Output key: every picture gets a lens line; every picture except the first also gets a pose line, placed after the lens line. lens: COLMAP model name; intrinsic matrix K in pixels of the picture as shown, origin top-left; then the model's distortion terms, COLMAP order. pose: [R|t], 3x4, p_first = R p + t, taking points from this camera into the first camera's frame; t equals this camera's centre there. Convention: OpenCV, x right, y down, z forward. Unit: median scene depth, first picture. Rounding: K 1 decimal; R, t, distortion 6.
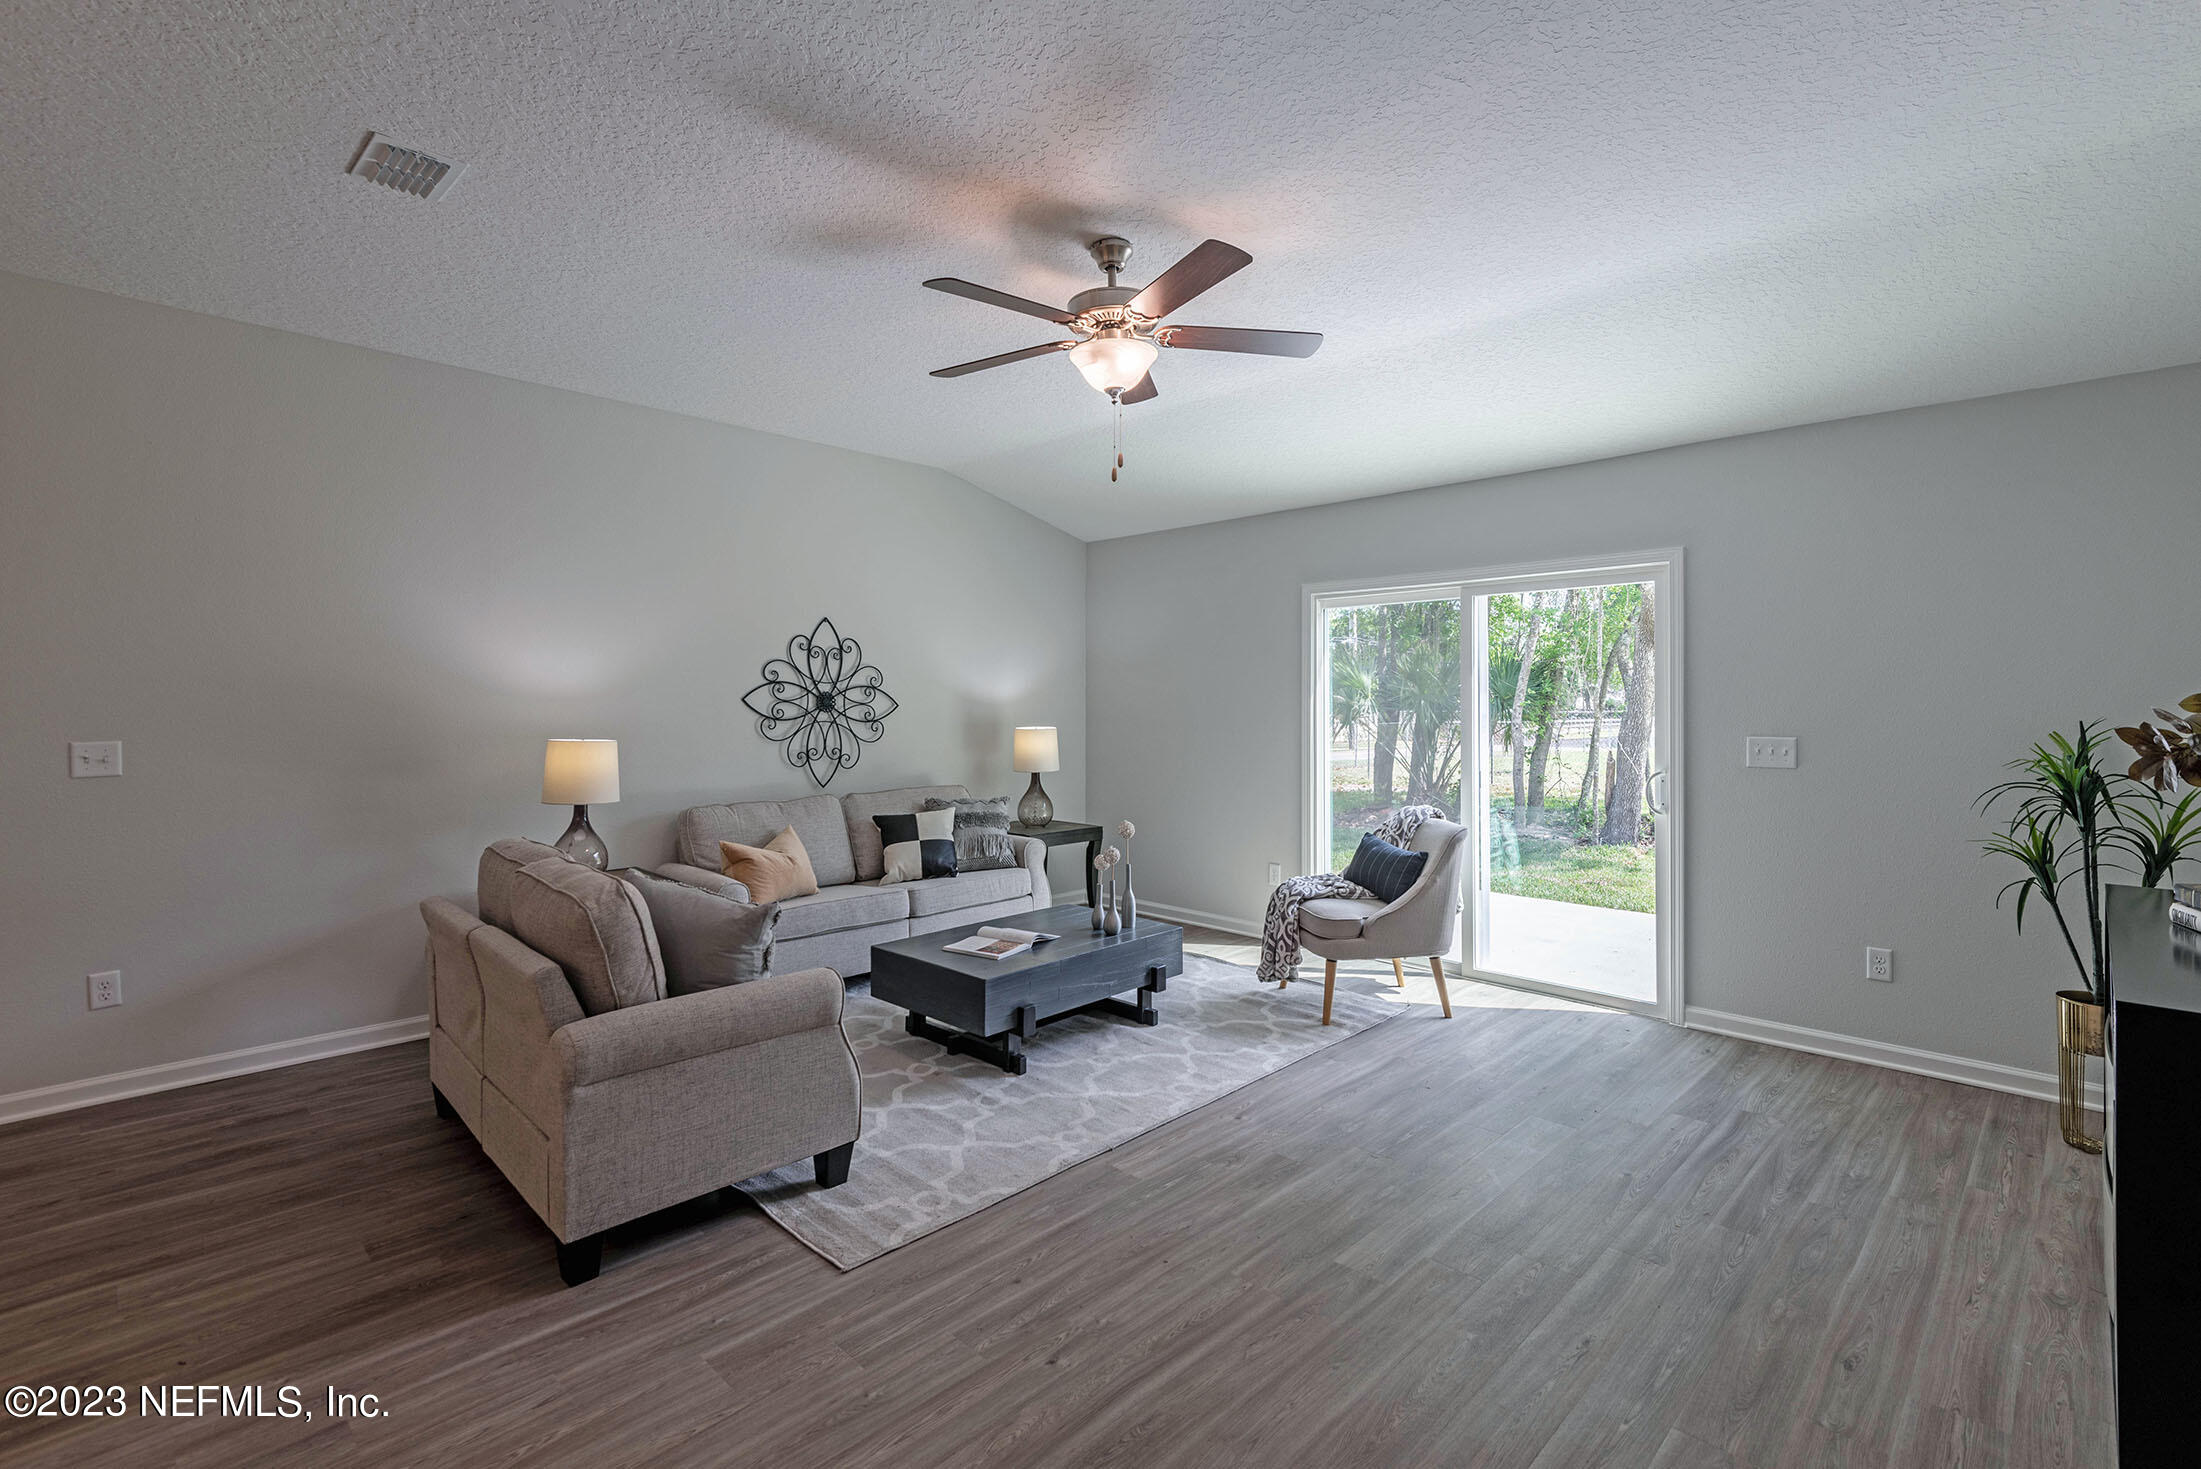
lens RADIAL K [[996.6, 0, 1113.9], [0, 996.6, 721.4], [0, 0, 1]] dist [0.005852, -0.003111]
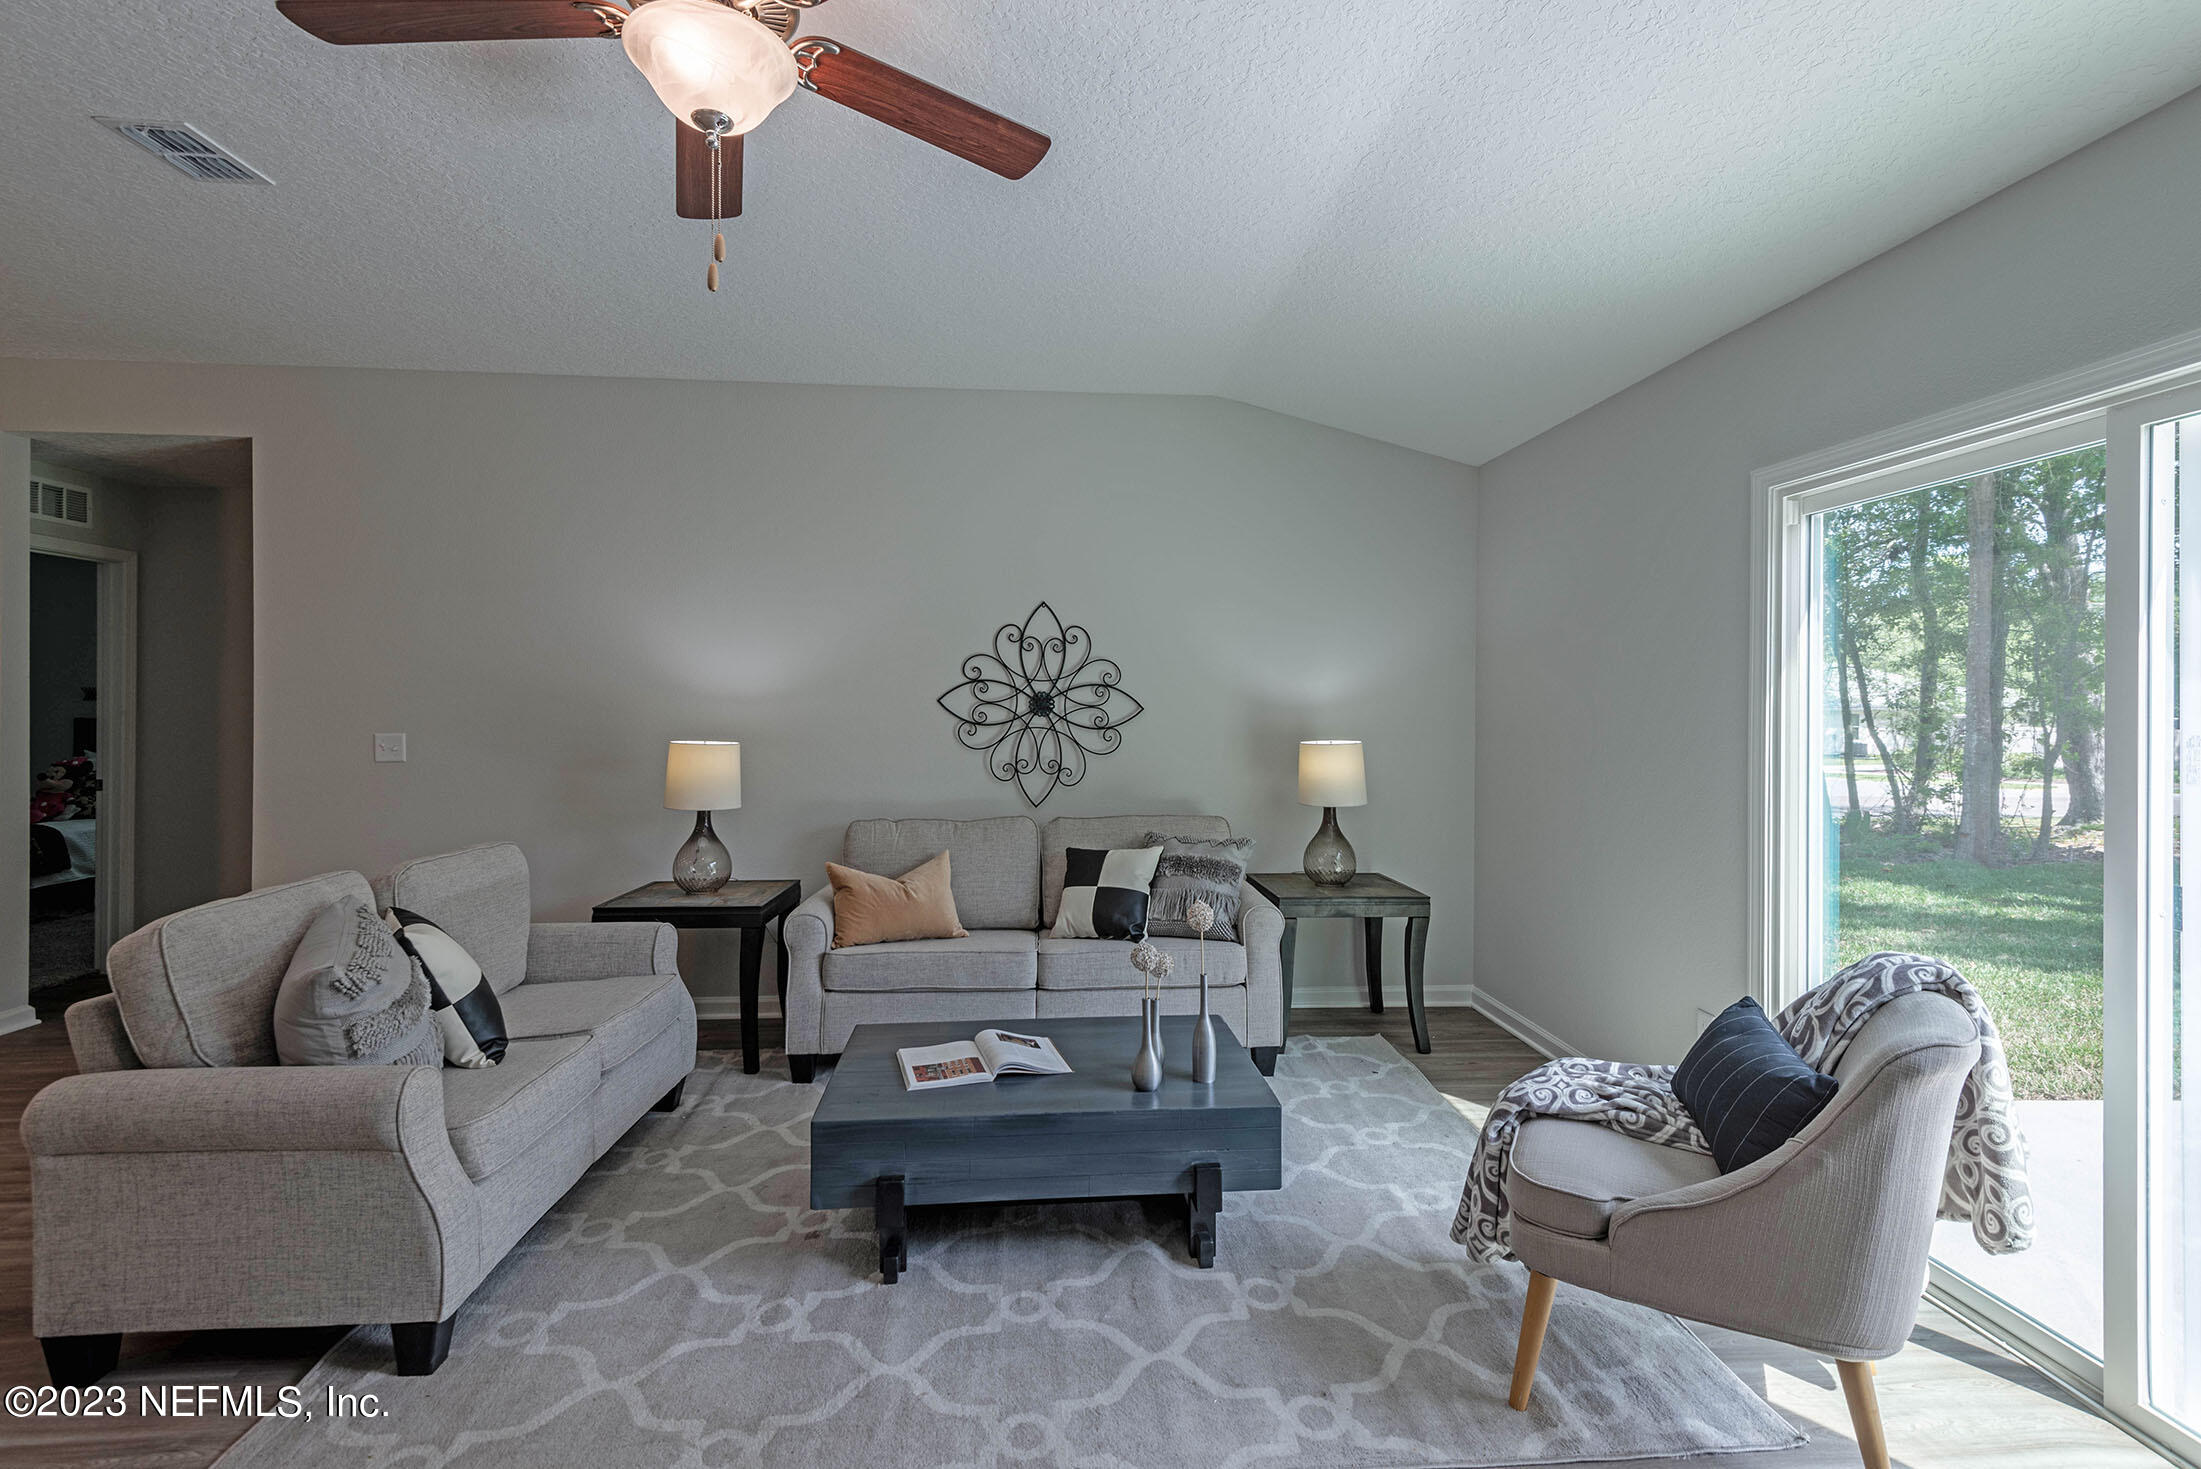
lens RADIAL K [[996.6, 0, 1093.1], [0, 996.6, 721.0], [0, 0, 1]] dist [0.005852, -0.003111]
pose [[0.743966, 0.010998, -0.668127, 0.304337], [-0.015657, 0.999877, -0.000975, -0.005430], [0.668034, 0.011186, 0.744047, 0.431302]]
